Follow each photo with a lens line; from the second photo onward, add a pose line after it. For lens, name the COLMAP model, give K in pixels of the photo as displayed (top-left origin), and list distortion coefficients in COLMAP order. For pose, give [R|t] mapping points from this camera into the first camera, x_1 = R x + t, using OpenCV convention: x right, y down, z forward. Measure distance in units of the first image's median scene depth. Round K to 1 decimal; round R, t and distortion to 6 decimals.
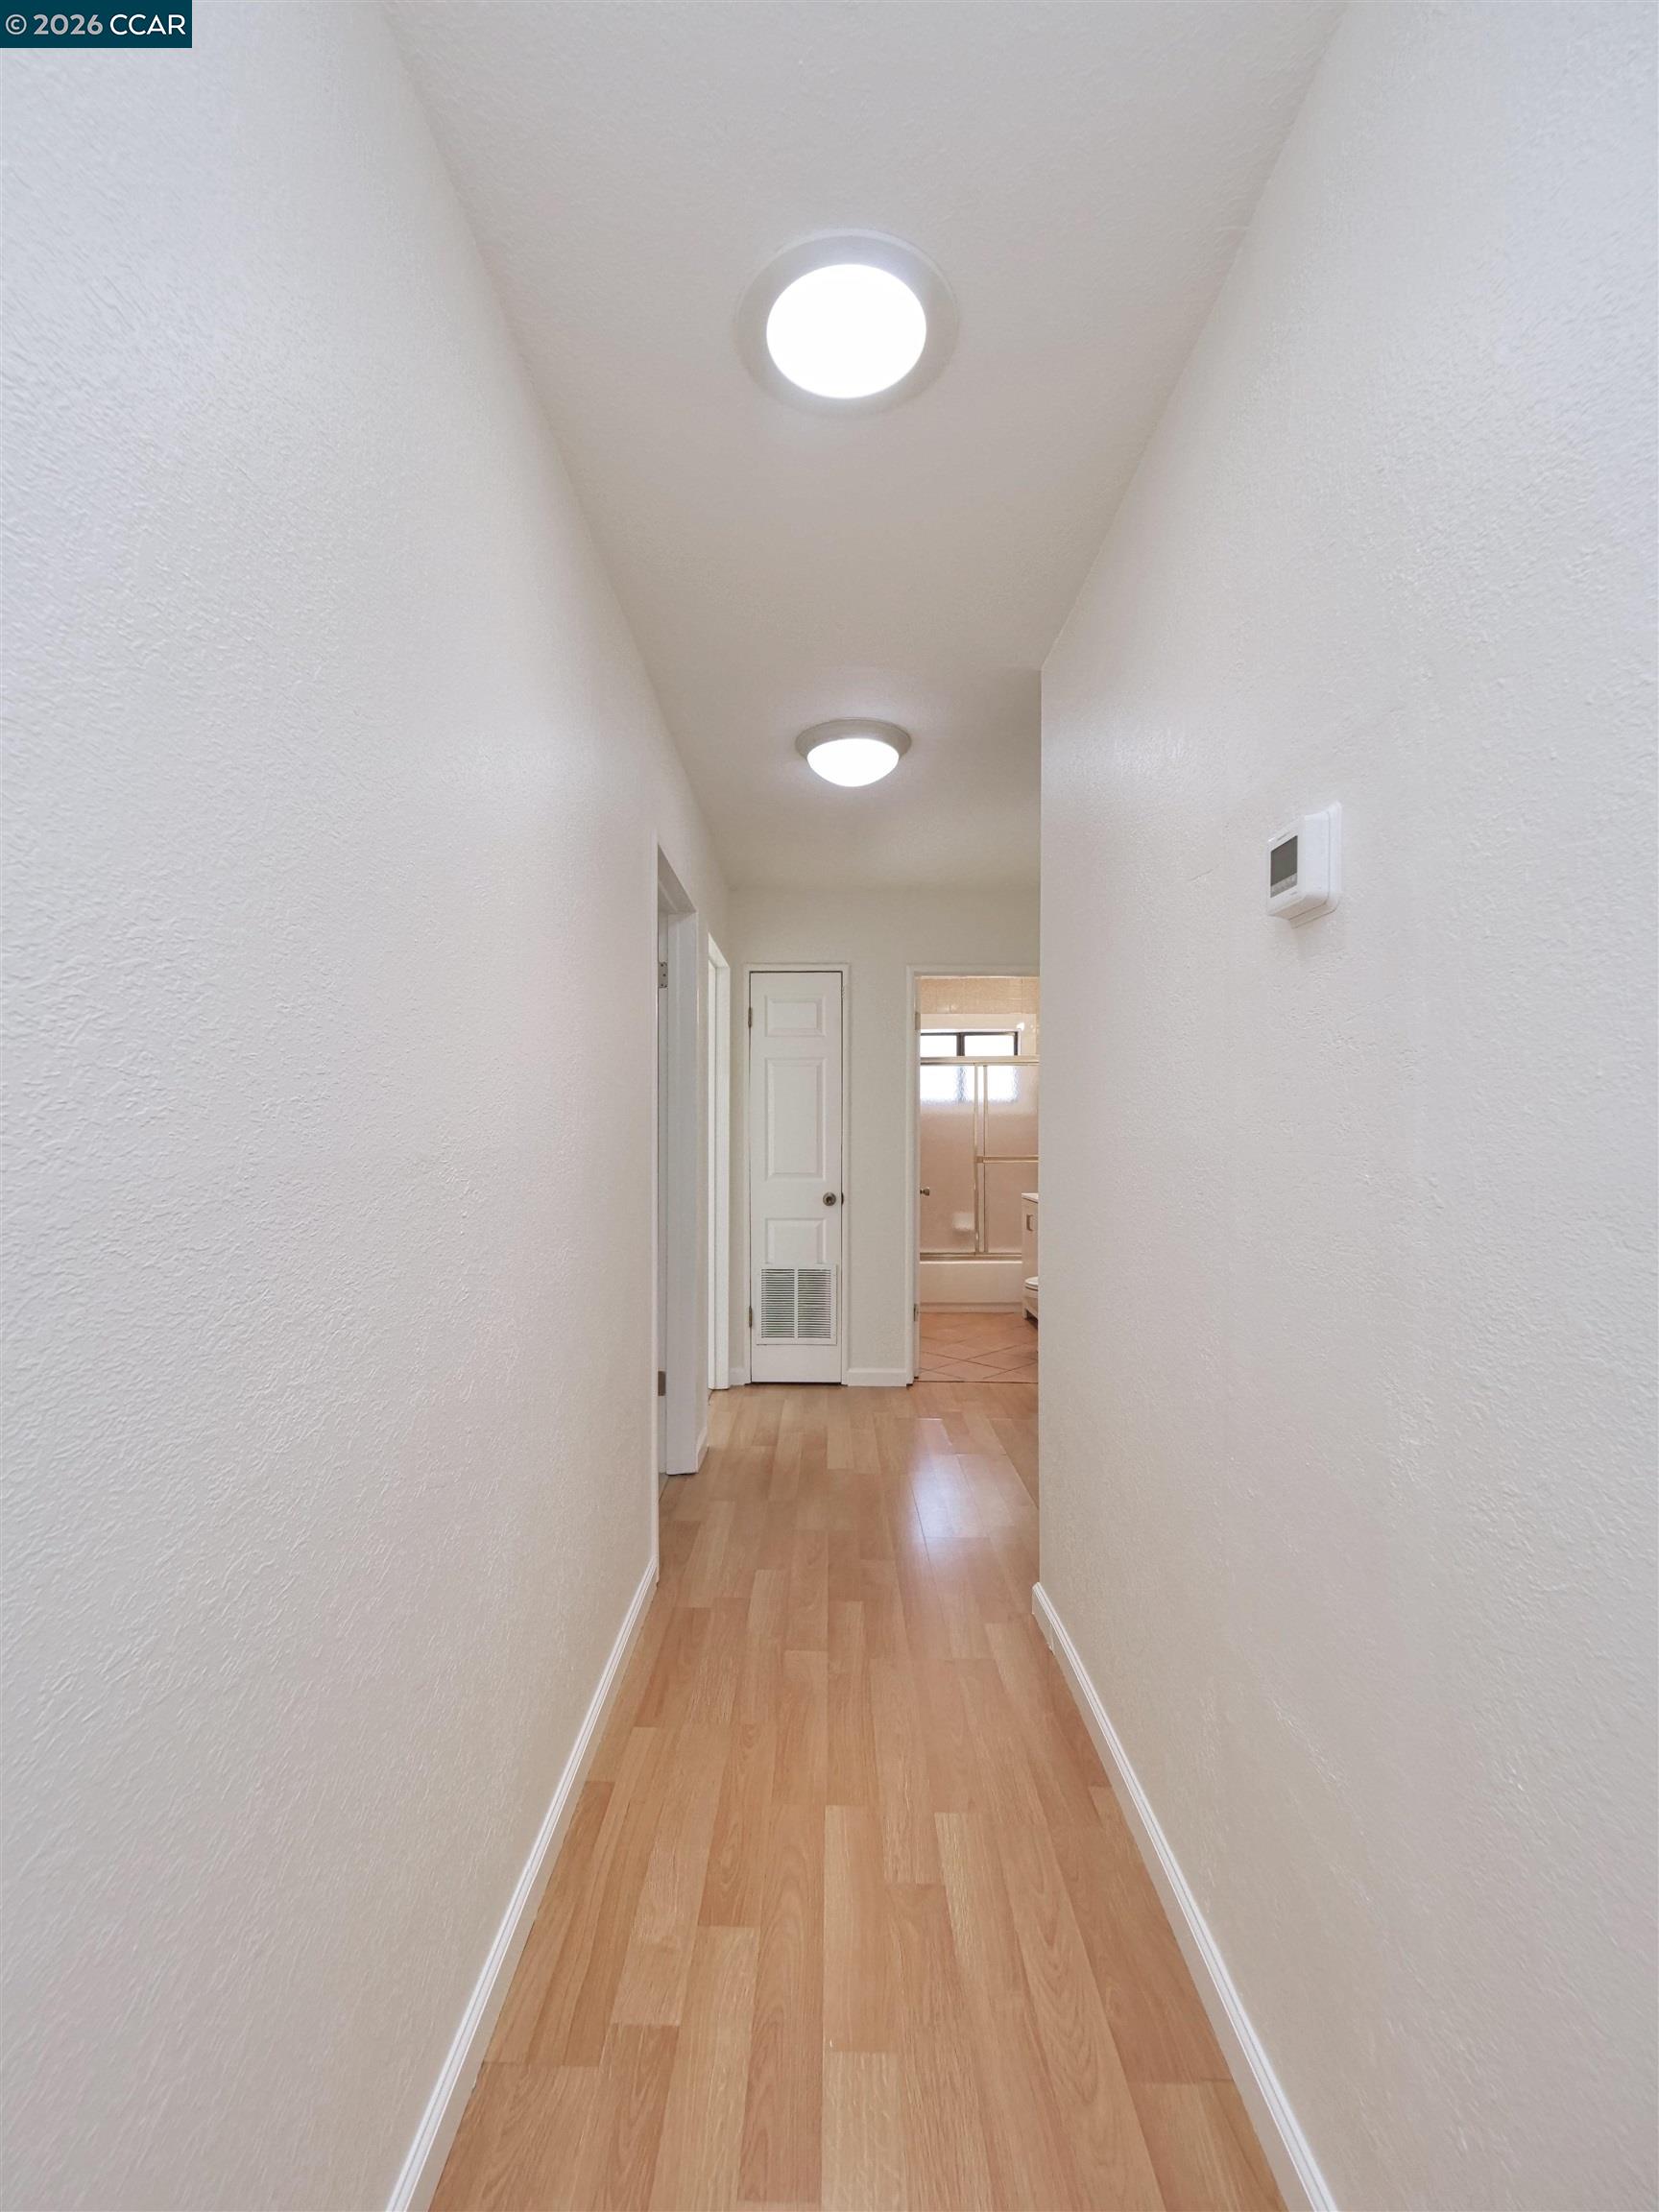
lens RADIAL K [[948.6, 0, 808.9], [0, 948.6, 1132.0], [0, 0, 1]] dist [-0.001148, -0.001345]
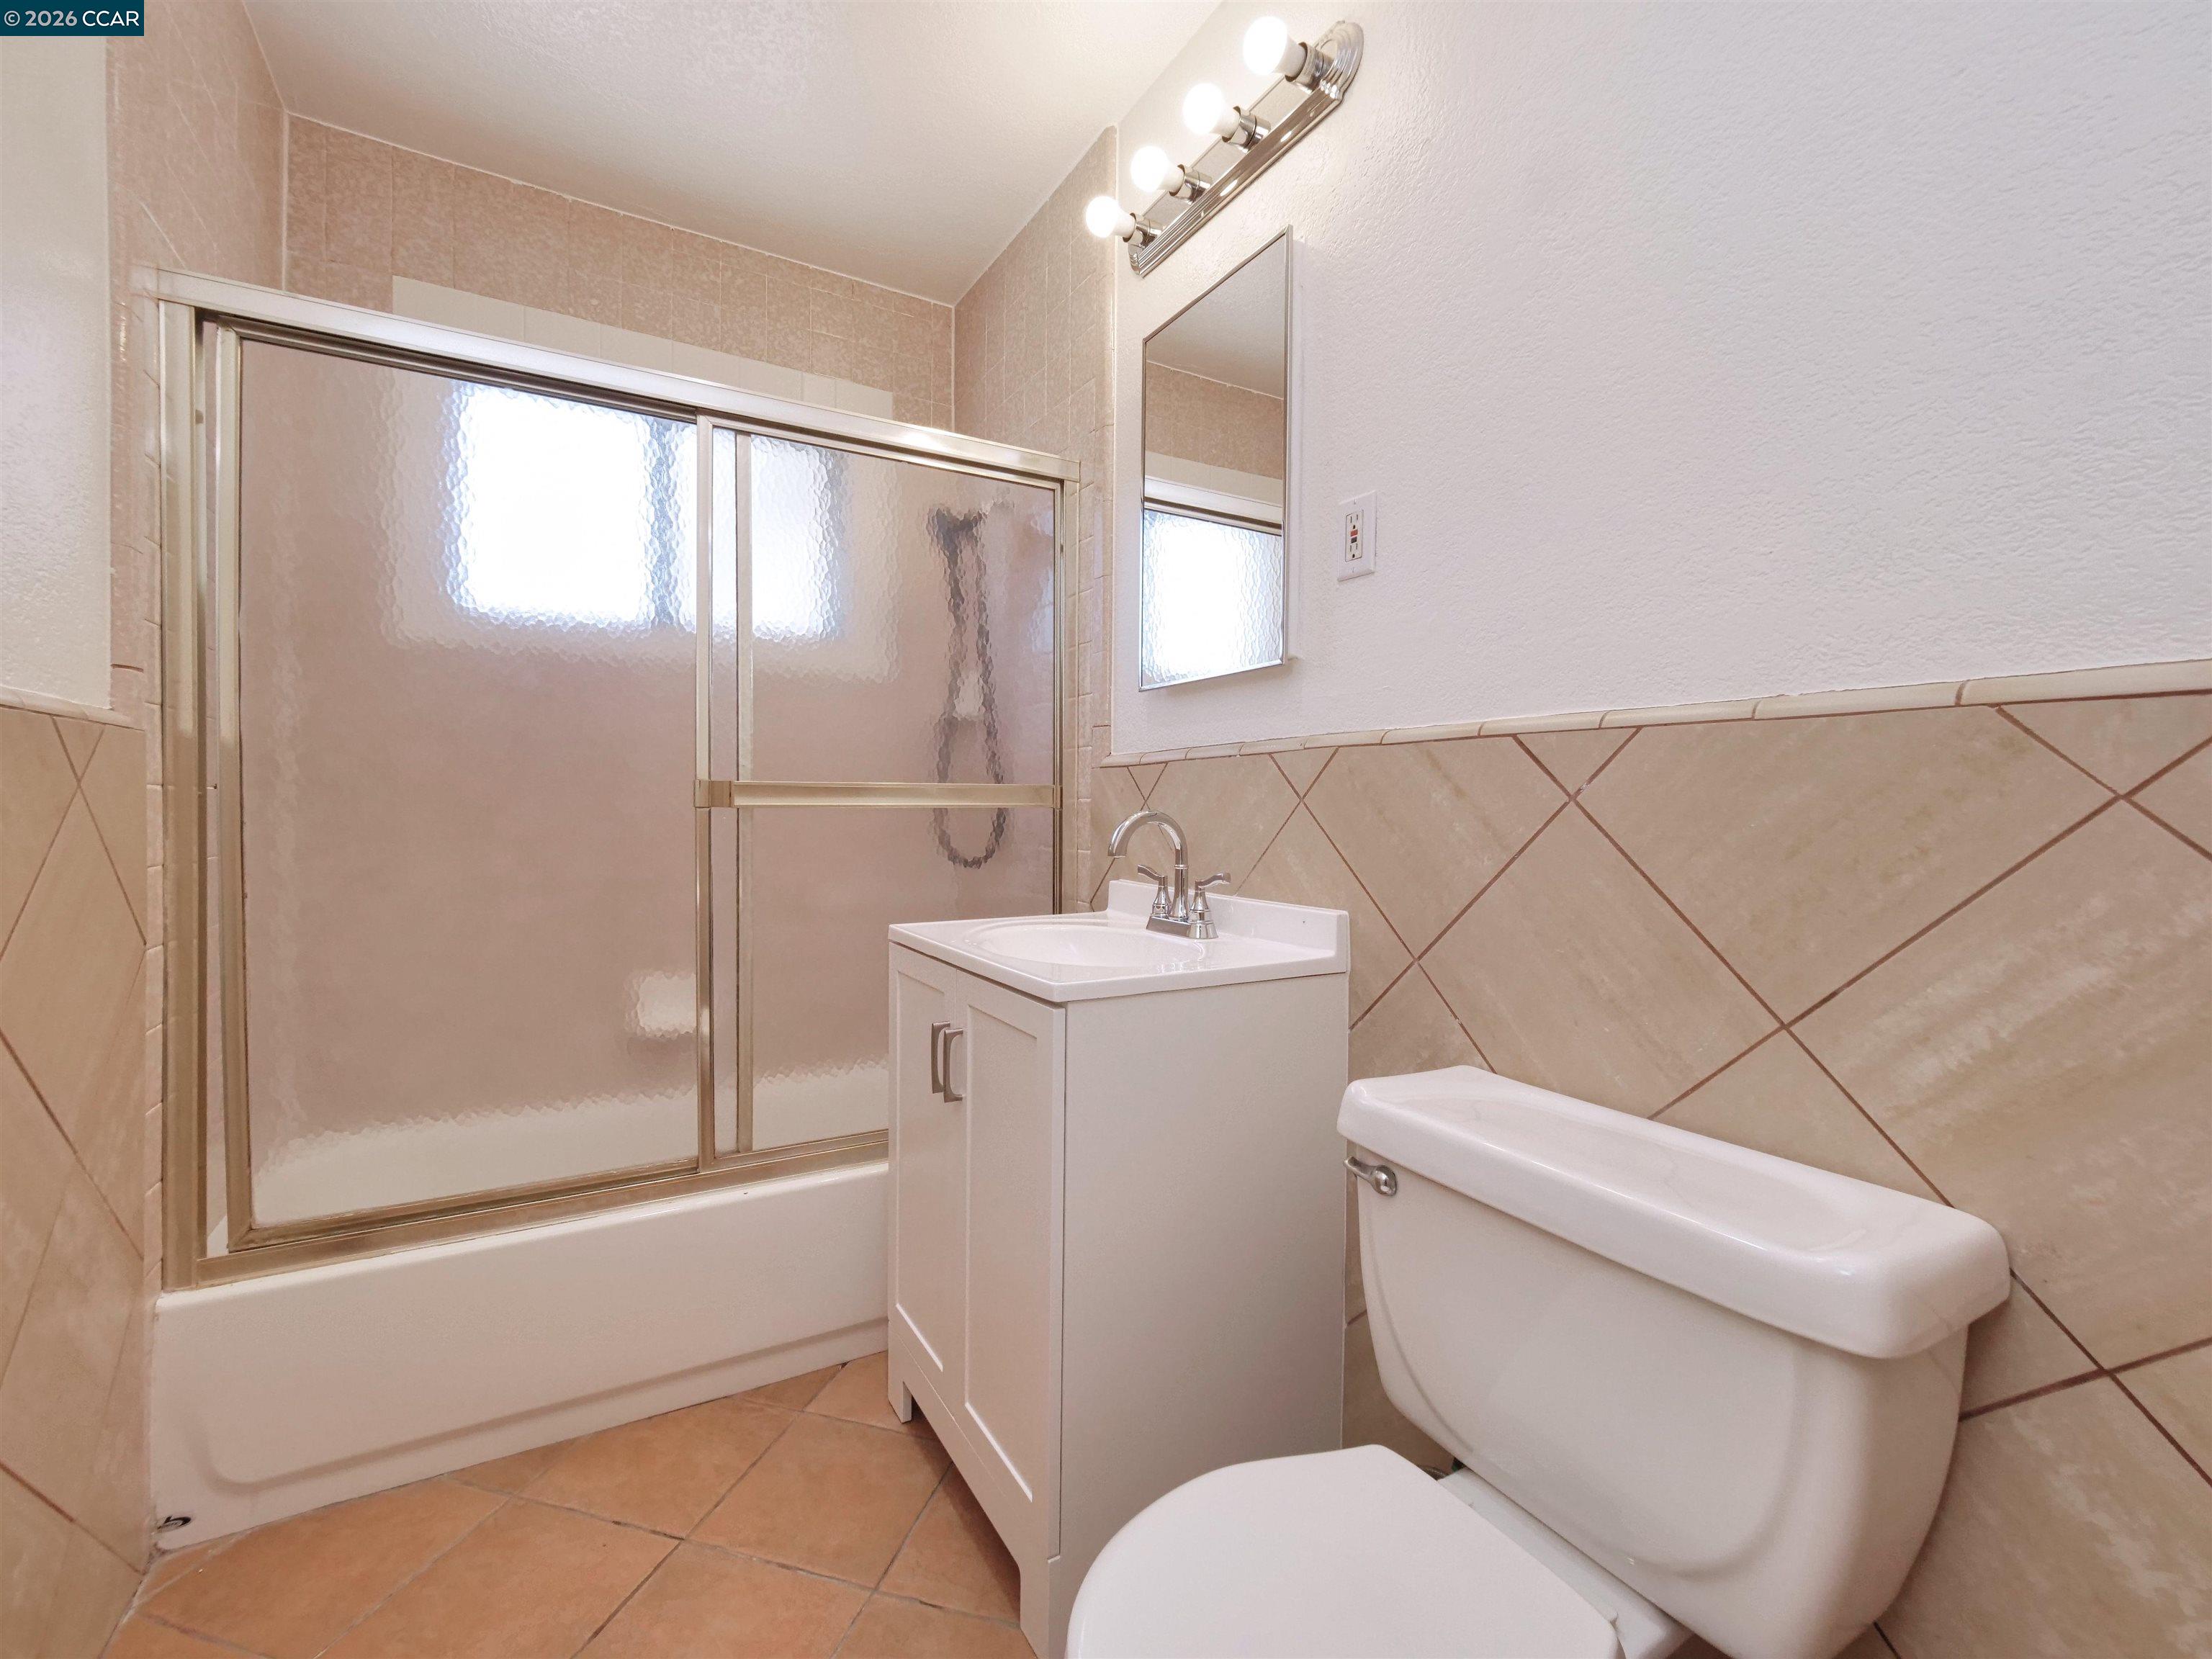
lens RADIAL K [[948.6, 0, 1079.5], [0, 948.6, 826.2], [0, 0, 1]] dist [-0.001148, -0.001345]
pose [[0.866702, -0.007219, 0.498774, 0.132234], [-0.009434, 0.999479, 0.030860, 0.027761], [-0.498737, -0.031452, 0.866183, 0.705956]]
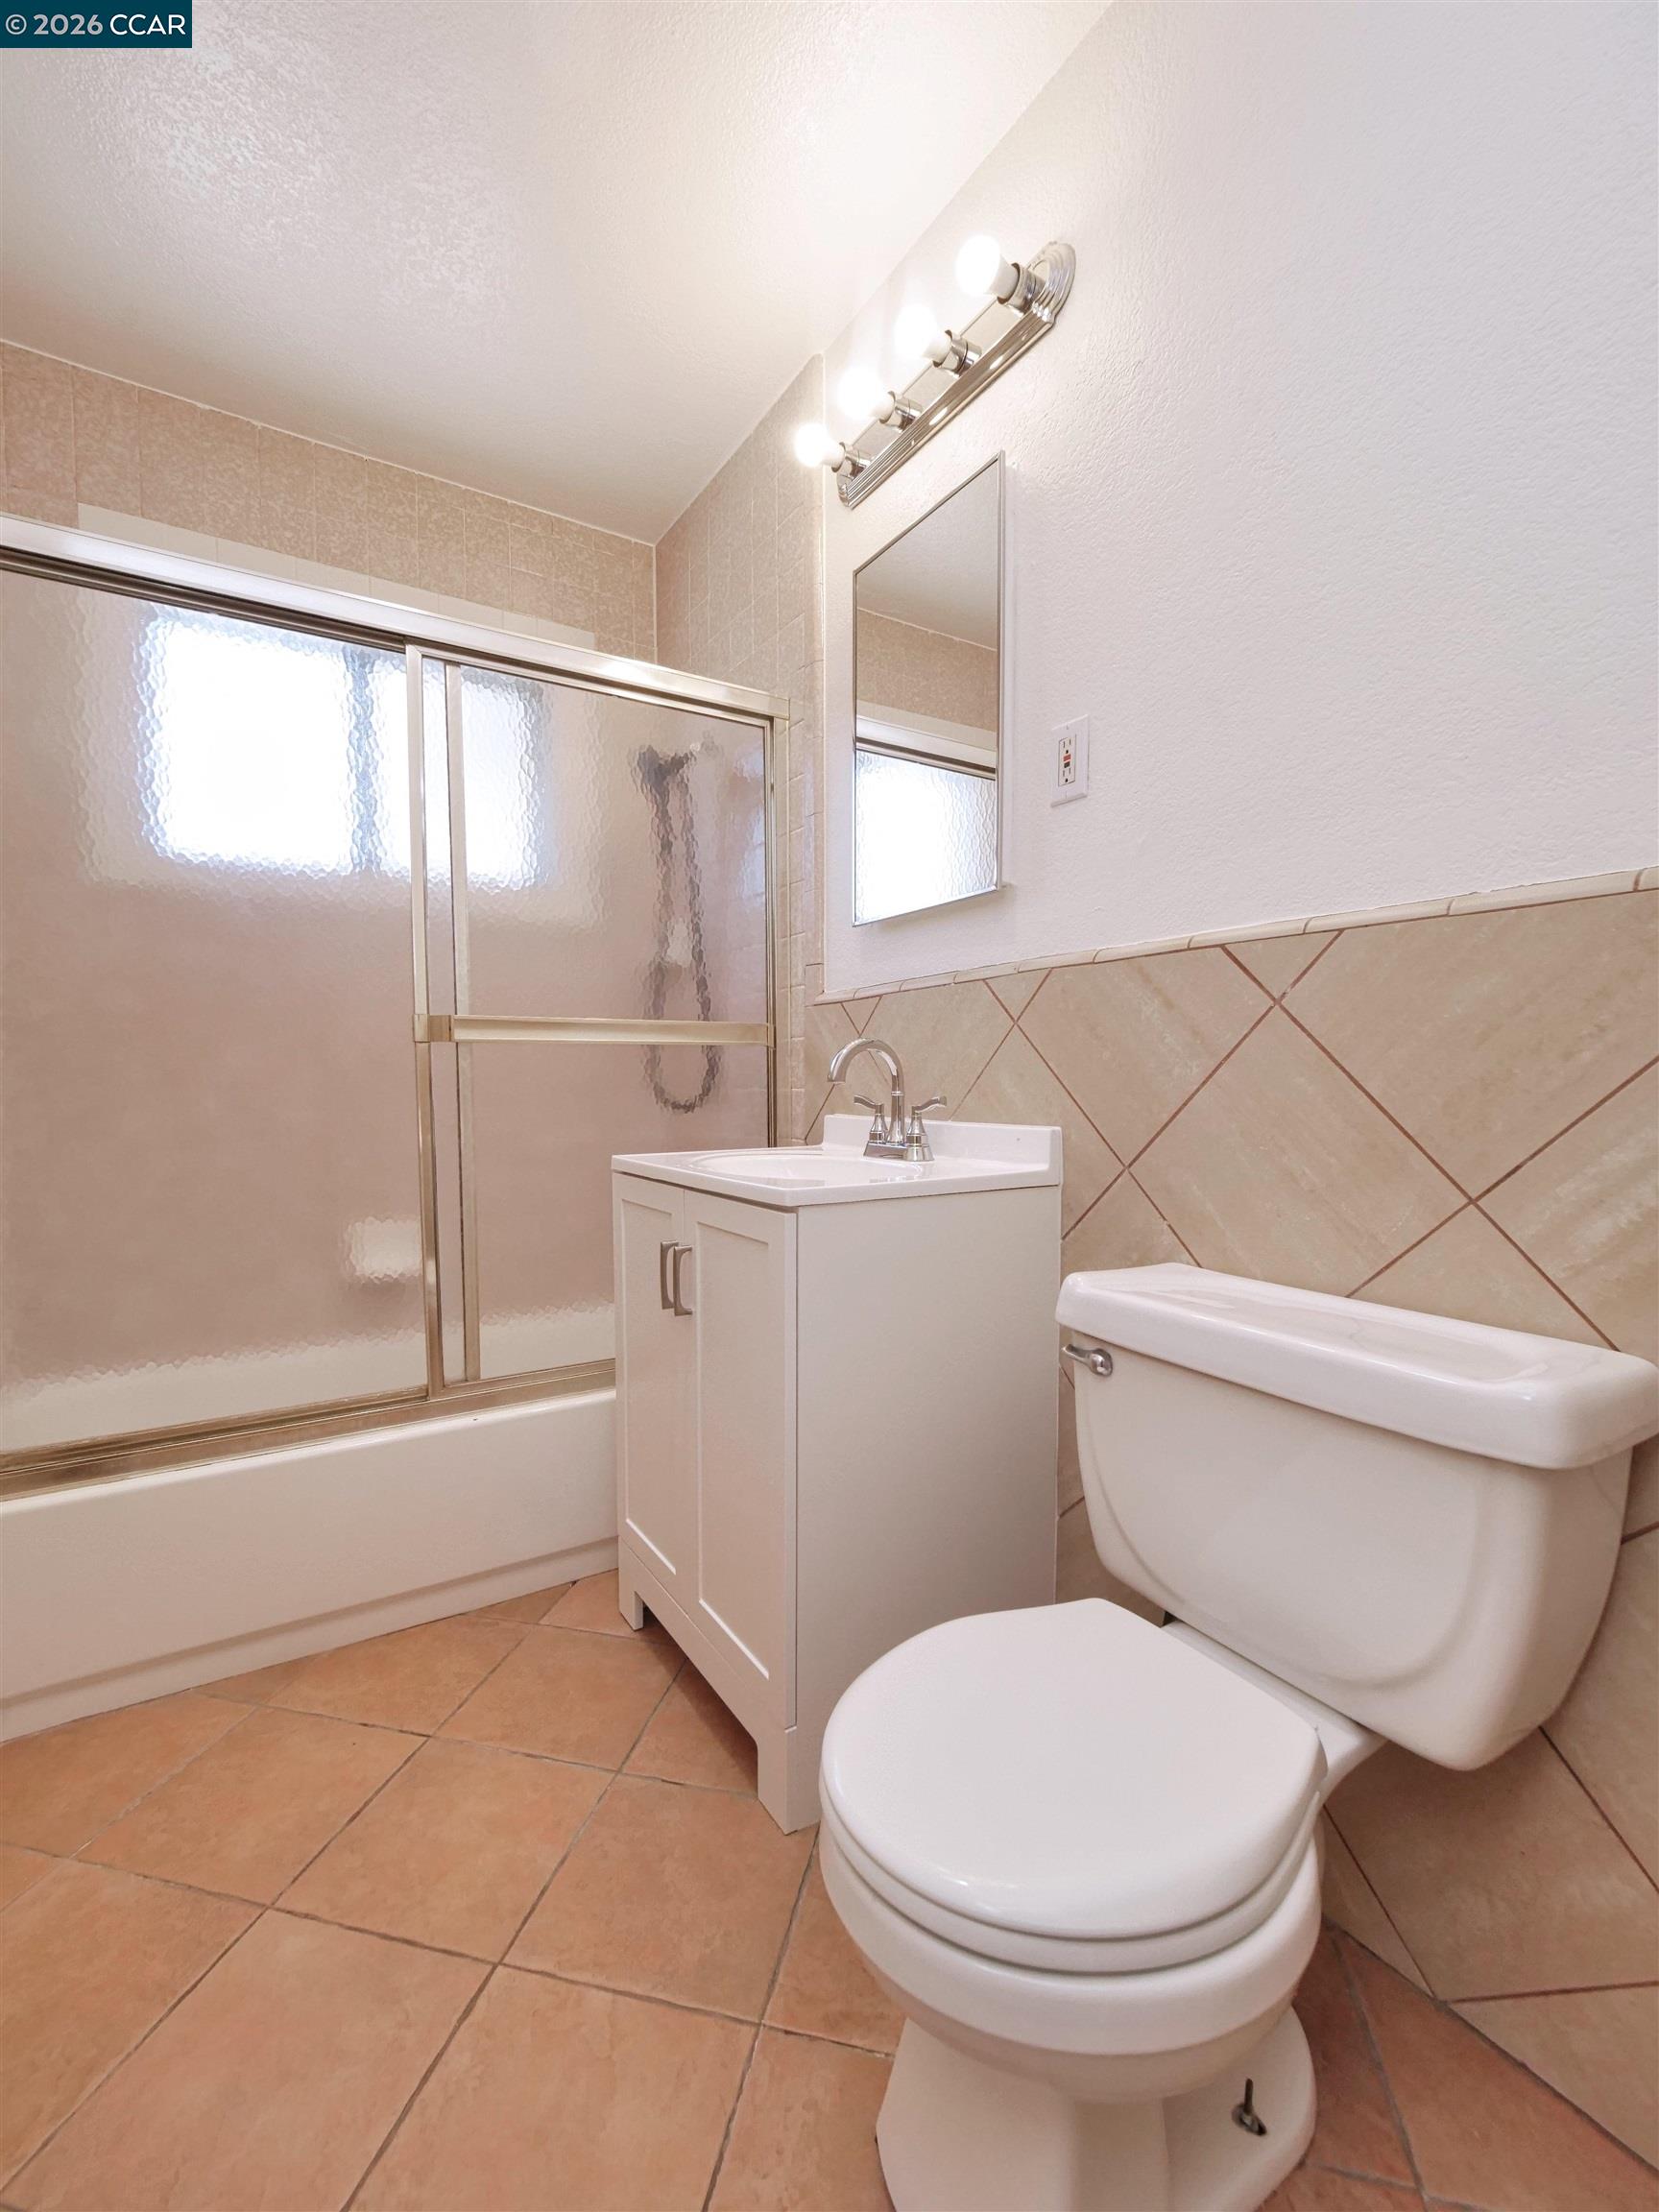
lens RADIAL K [[948.6, 0, 808.9], [0, 948.6, 1132.0], [0, 0, 1]] dist [-0.001148, -0.001345]
pose [[0.849186, -0.037653, 0.526750, 0.124444], [0.000373, 0.997497, 0.070702, 0.037469], [-0.528094, -0.059843, 0.847074, 0.703308]]
